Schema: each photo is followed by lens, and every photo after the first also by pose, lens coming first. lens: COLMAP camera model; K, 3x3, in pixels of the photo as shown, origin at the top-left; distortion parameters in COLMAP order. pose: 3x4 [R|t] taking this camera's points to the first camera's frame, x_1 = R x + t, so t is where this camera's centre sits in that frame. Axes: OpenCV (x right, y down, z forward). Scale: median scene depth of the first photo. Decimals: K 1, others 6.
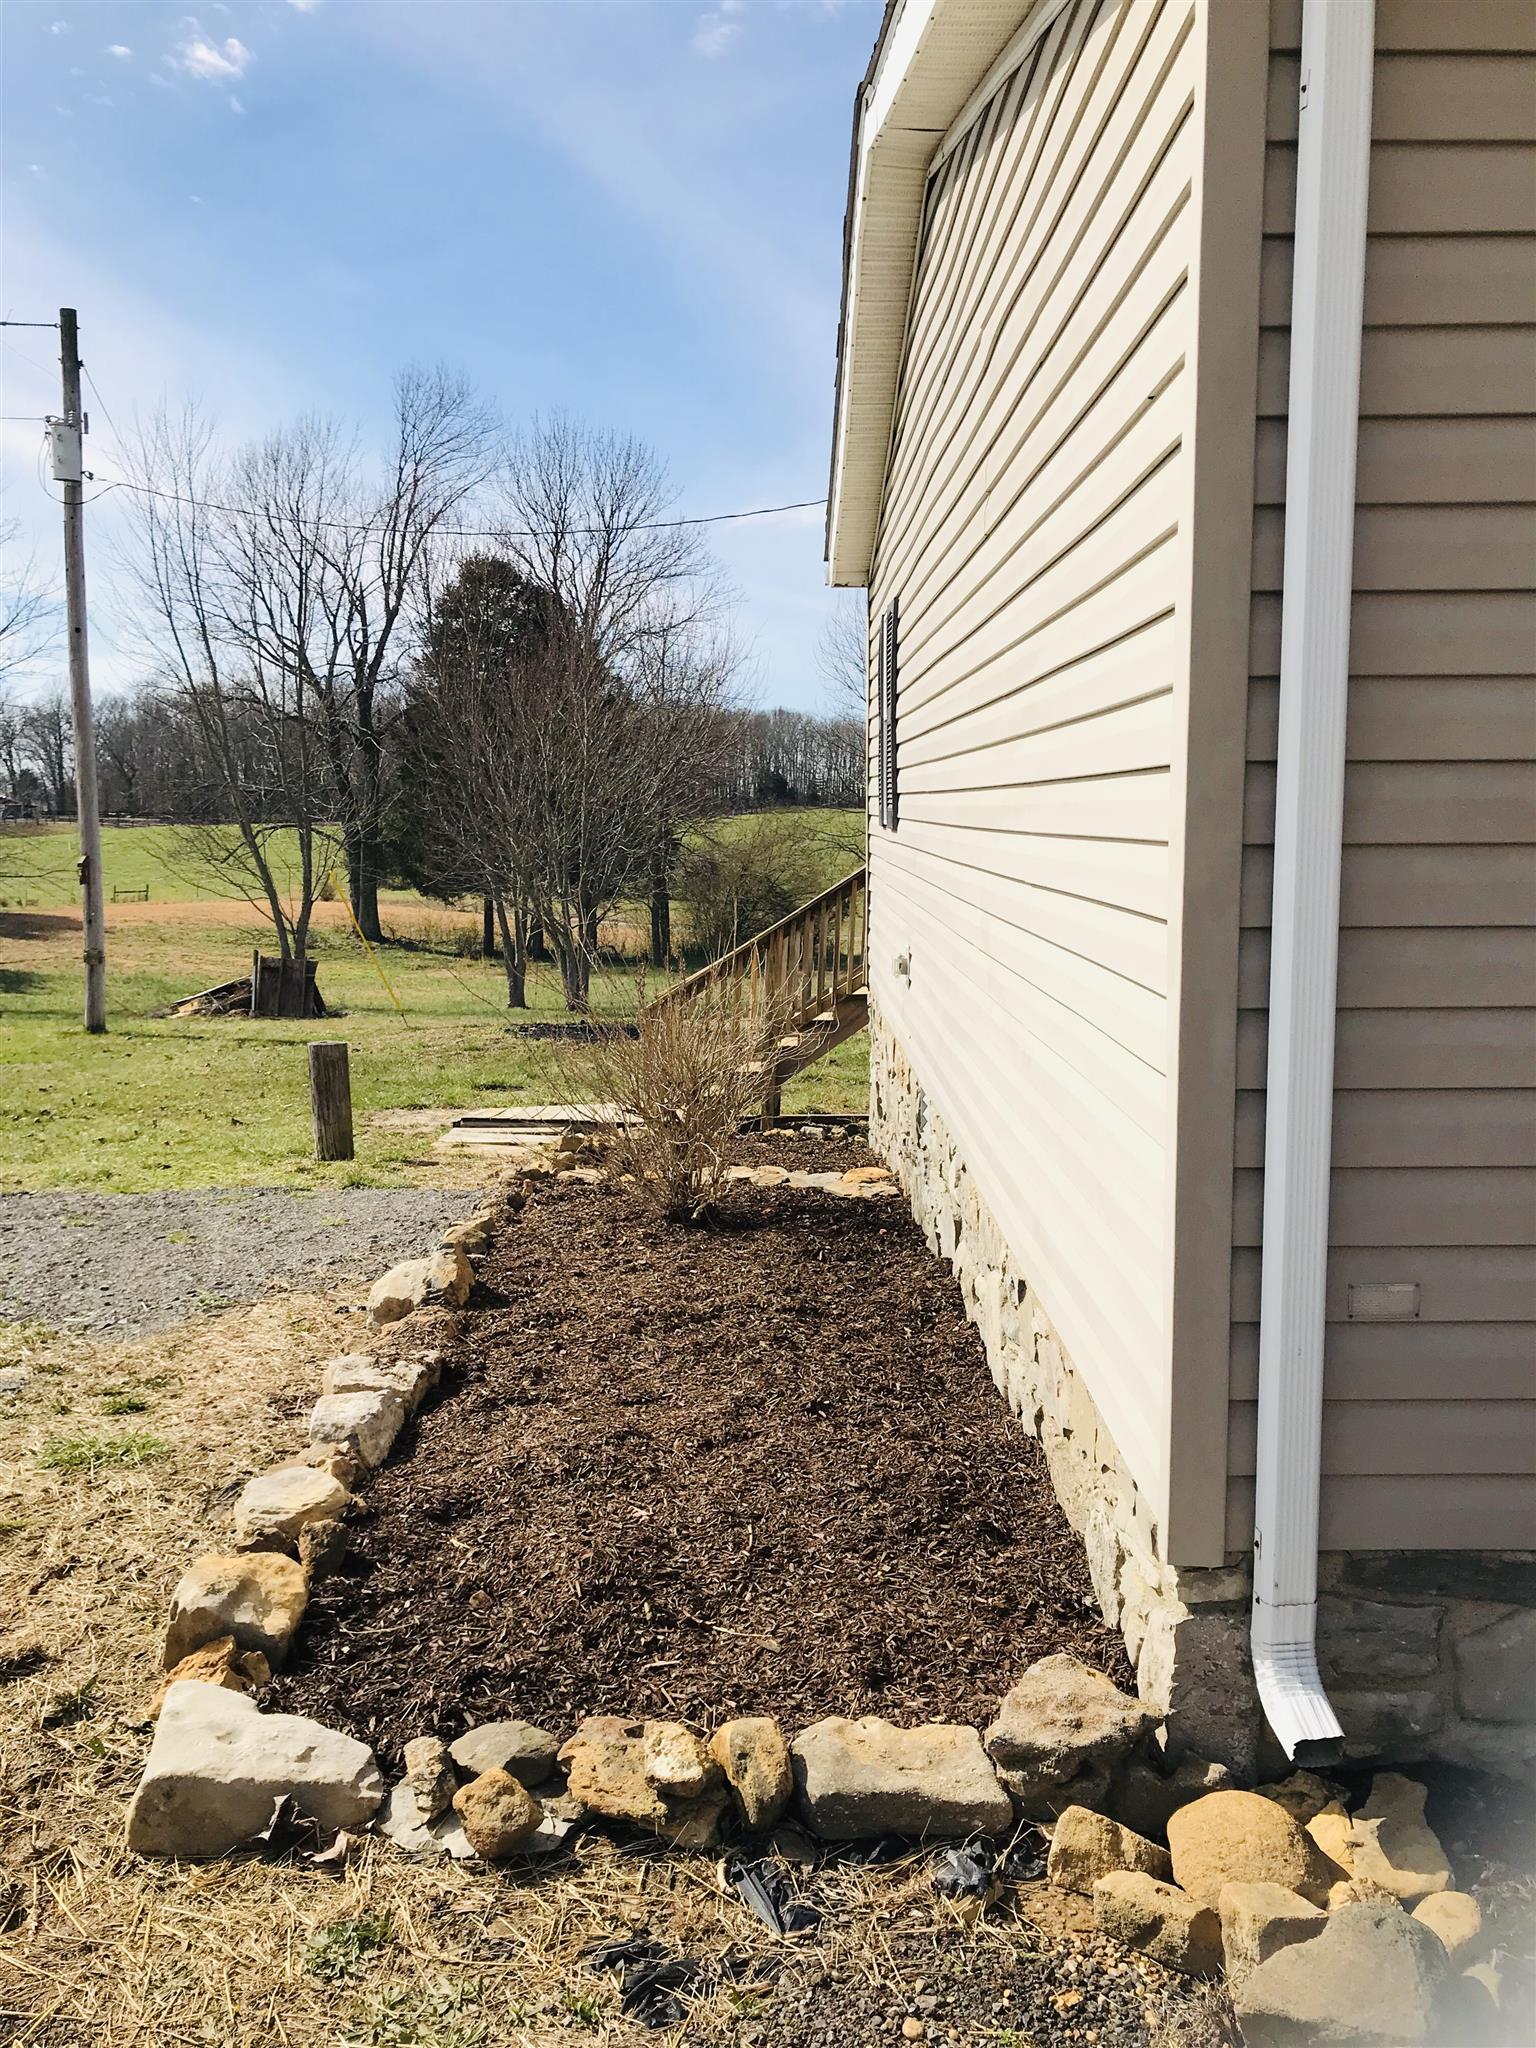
lens RADIAL K [[1705.4, 0, 768.0], [0, 1705.4, 1024.0], [0, 0, 1]] dist [0.002548, -0.004904]
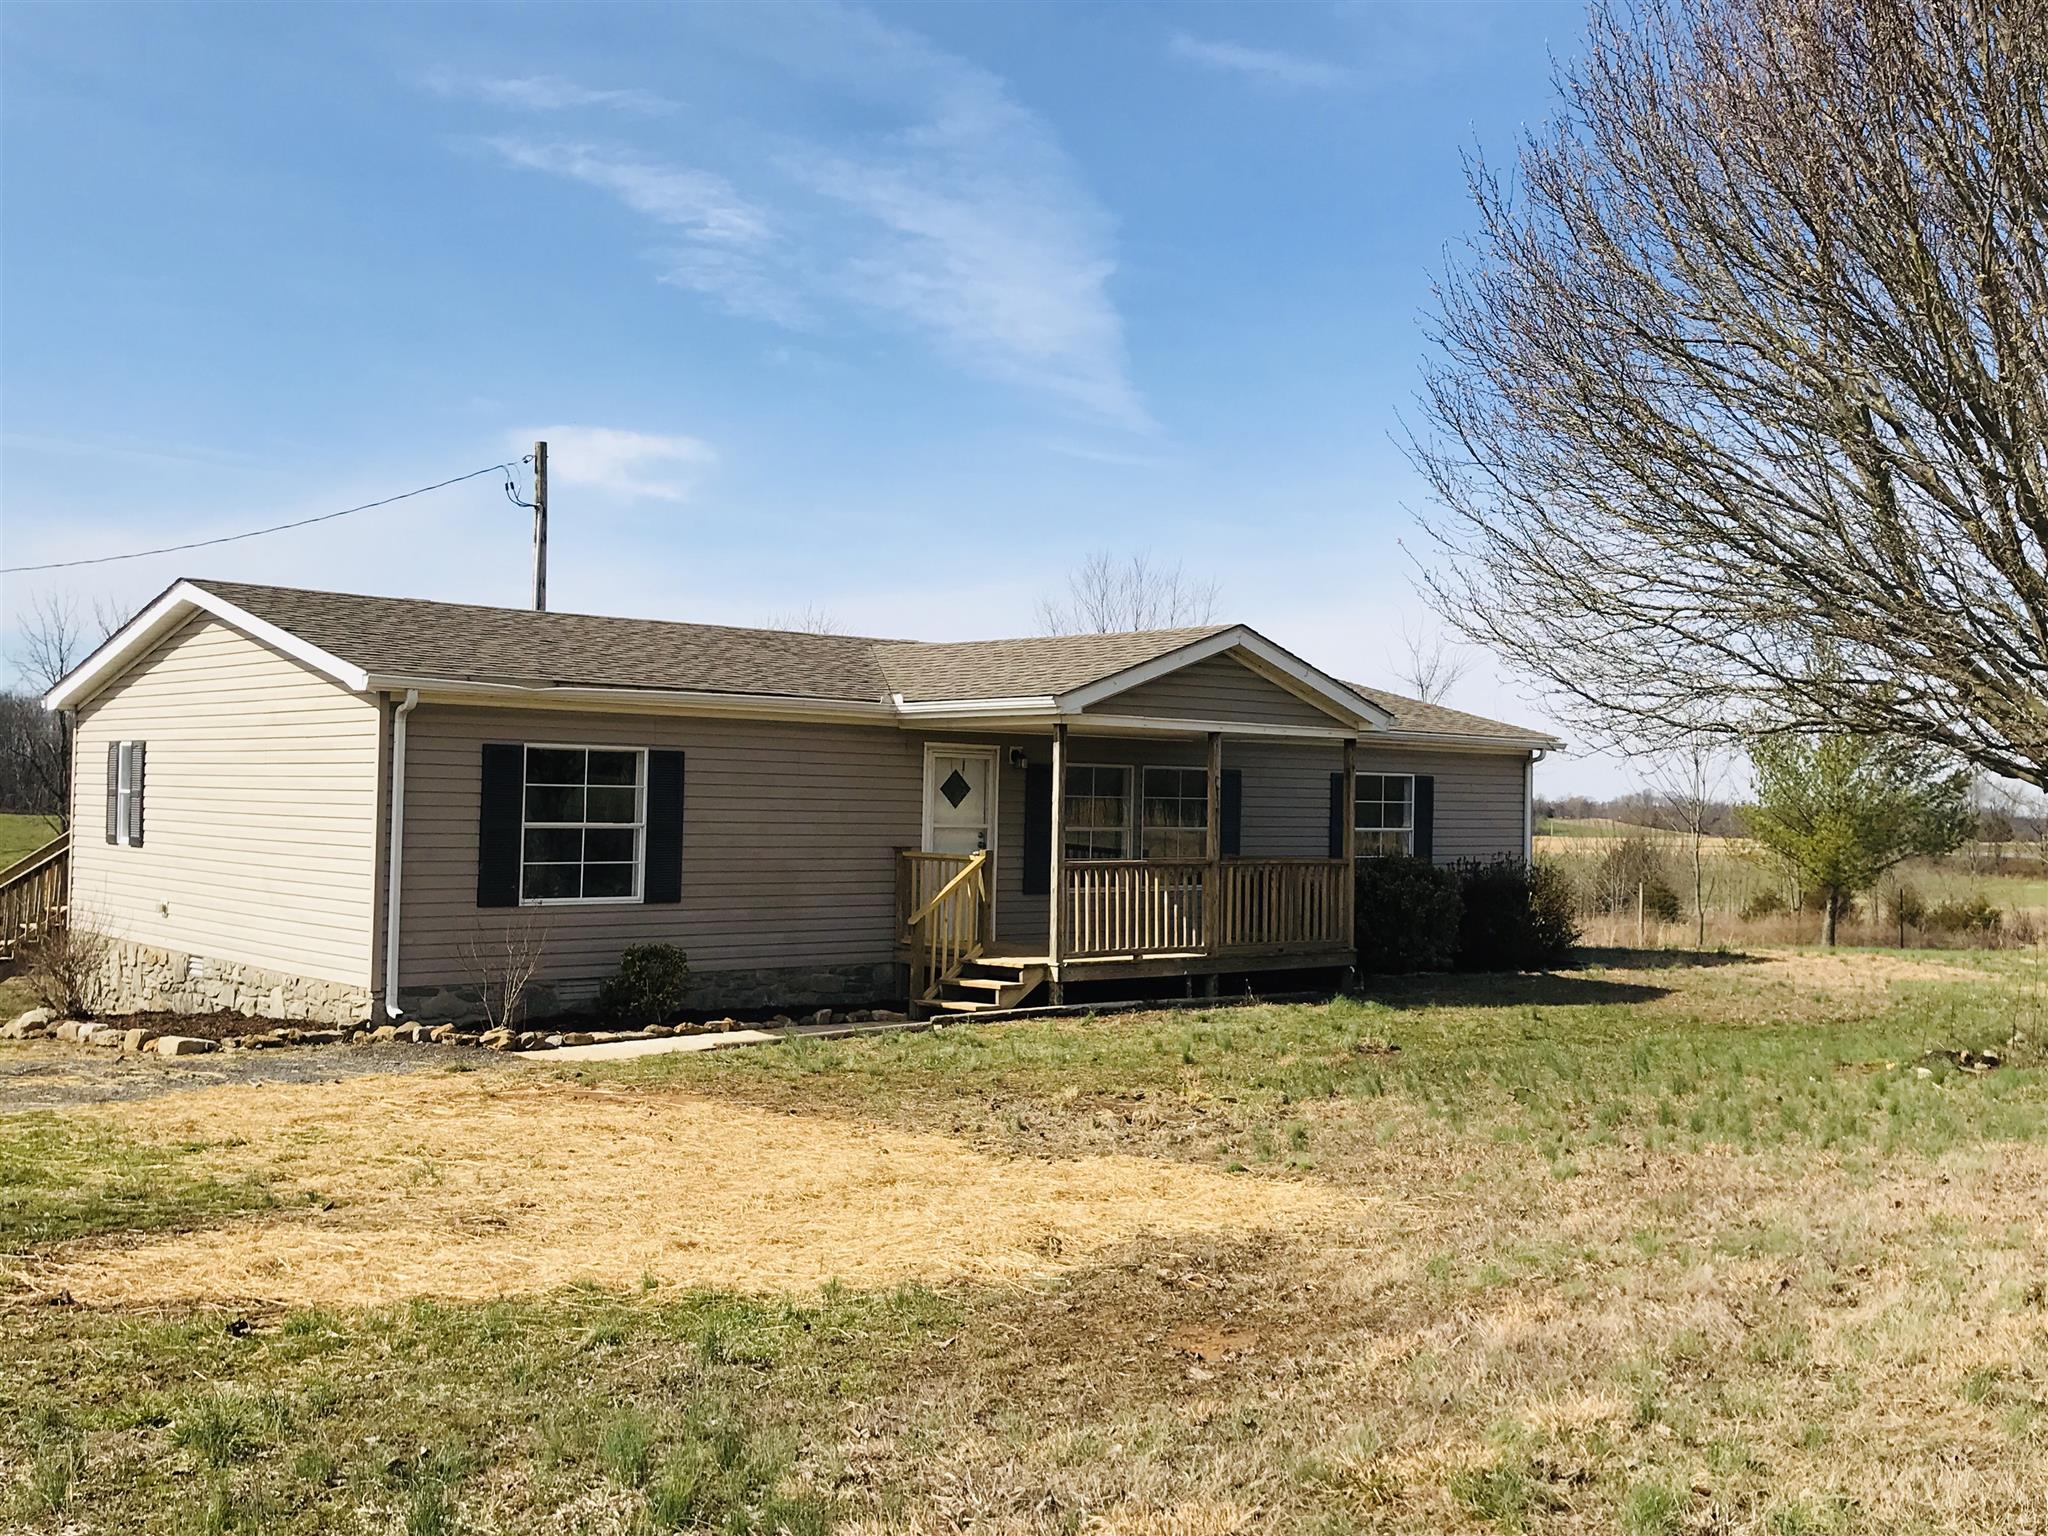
lens RADIAL K [[1705.4, 0, 1011.0], [0, 1705.4, 760.3], [0, 0, 1]] dist [0.002548, -0.004904]
pose [[0.729198, 0.036656, 0.683320, -2.159783], [0.060658, 0.991171, -0.117900, 0.354005], [-0.681609, 0.127421, 0.720537, -4.733082]]
